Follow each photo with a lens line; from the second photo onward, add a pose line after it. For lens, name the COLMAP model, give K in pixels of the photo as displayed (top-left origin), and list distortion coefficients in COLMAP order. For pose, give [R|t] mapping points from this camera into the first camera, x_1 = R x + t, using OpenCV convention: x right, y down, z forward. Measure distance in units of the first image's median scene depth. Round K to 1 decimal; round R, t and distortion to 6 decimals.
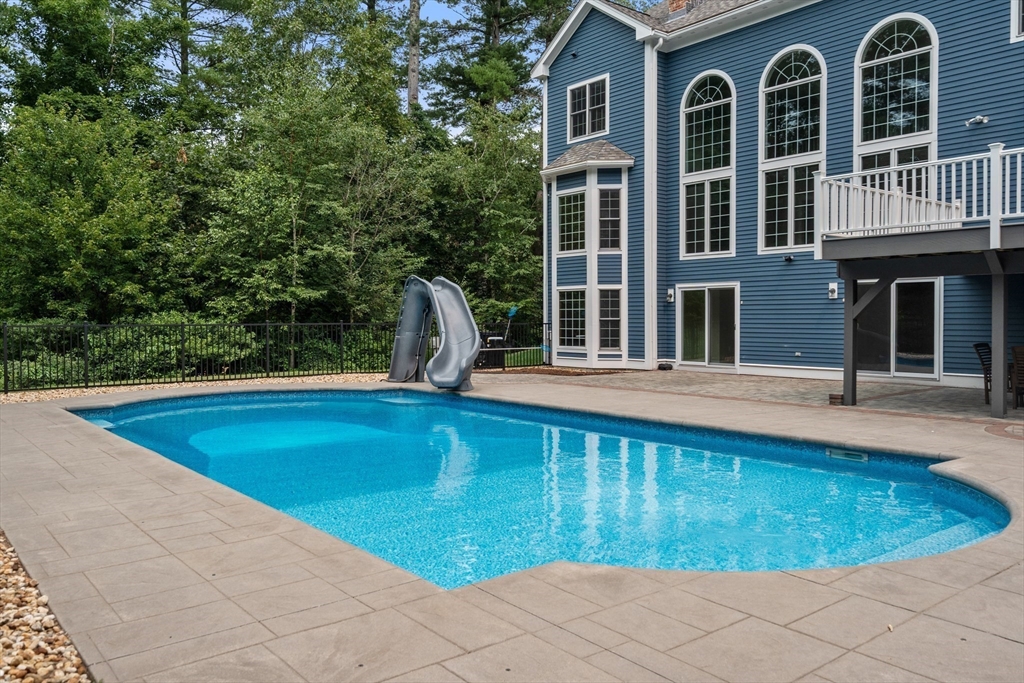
lens RADIAL K [[819.4, 0, 512.0], [0, 819.4, 341.5], [0, 0, 1]] dist [0.004163, 0.003998]
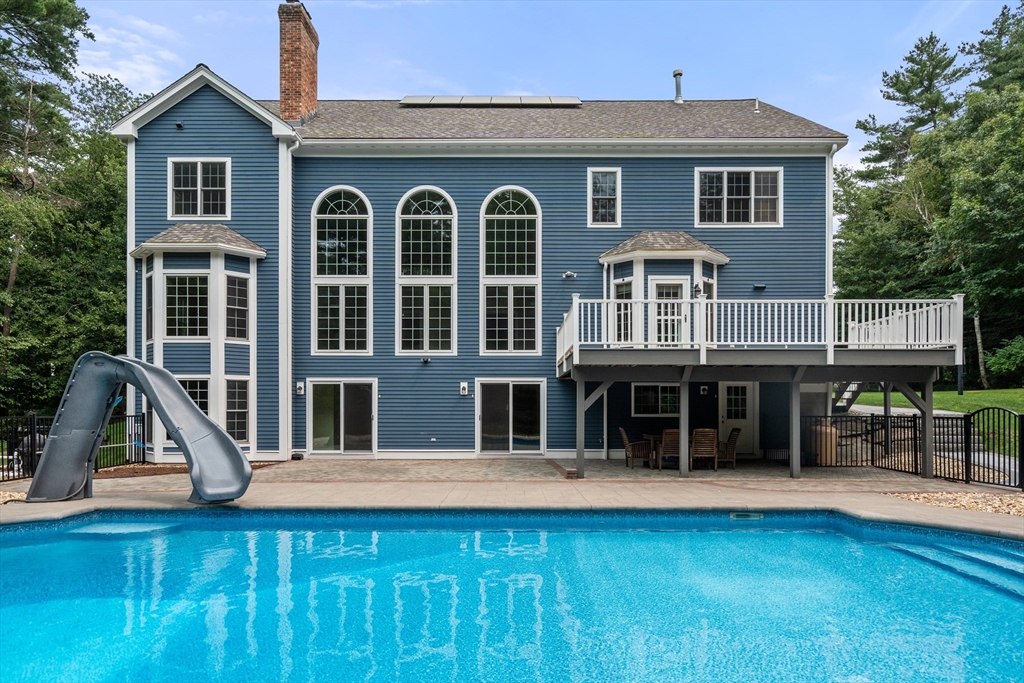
lens RADIAL K [[602.8, 0, 512.0], [0, 602.8, 414.0], [0, 0, 1]] dist [0.001009, -0.000192]
pose [[0.615853, -0.004071, 0.787851, -0.260171], [0.021720, 0.999694, -0.011812, -0.008777], [-0.787562, 0.024387, 0.615753, 0.328984]]
